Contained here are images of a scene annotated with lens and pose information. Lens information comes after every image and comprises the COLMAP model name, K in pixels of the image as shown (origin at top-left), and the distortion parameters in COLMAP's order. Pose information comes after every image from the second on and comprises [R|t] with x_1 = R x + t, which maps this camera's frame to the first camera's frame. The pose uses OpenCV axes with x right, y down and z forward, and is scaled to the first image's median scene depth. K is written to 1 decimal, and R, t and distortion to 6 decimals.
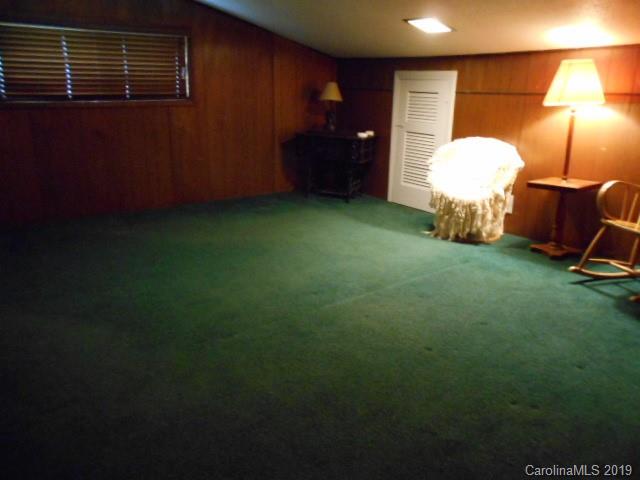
lens RADIAL K [[501.0, 0, 321.4], [0, 501.0, 237.5], [0, 0, 1]] dist [-0.049125, 0.054522]
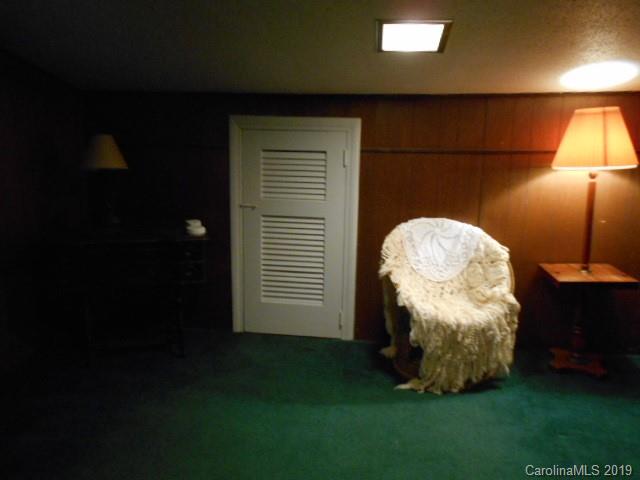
lens RADIAL K [[501.0, 0, 318.1], [0, 501.0, 241.7], [0, 0, 1]] dist [-0.049125, 0.054522]
pose [[0.707161, -0.141916, 0.692664, -0.252948], [0.202372, 0.979291, -0.005966, -0.202986], [-0.677472, 0.144395, 0.721236, 0.649678]]
